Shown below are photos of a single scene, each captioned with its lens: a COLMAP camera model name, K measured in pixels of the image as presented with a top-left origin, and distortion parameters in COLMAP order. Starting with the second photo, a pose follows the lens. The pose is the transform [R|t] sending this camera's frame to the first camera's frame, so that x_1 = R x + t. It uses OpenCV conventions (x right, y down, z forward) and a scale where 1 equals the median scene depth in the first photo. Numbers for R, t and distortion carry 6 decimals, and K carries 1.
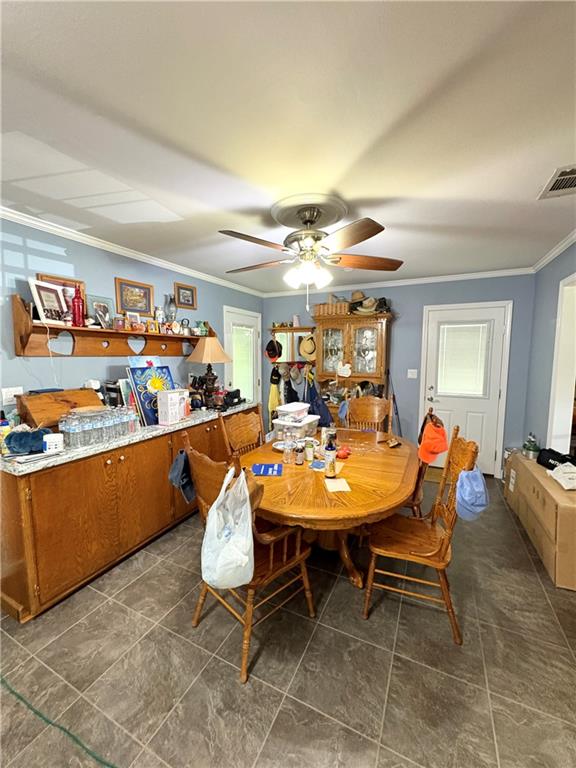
lens RADIAL K [[306.7, 0, 286.7], [0, 306.7, 382.9], [0, 0, 1]] dist [-0.000443, -0.000009]
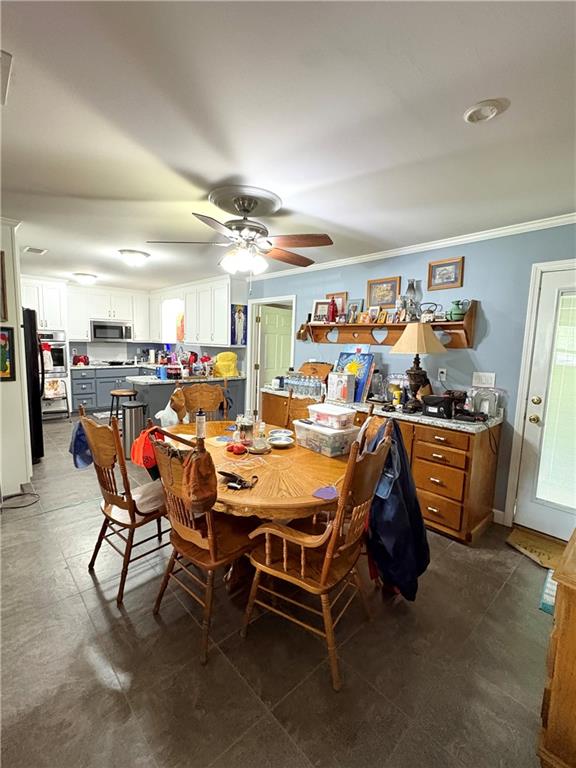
lens RADIAL K [[340.5, 0, 285.9], [0, 340.5, 382.9], [0, 0, 1]] dist [-0.000955, 0.000000]
pose [[-0.358975, 0.094708, -0.928530, 0.841103], [-0.125365, 0.980931, 0.148519, -0.097176], [0.924890, 0.169720, -0.340257, 1.174980]]
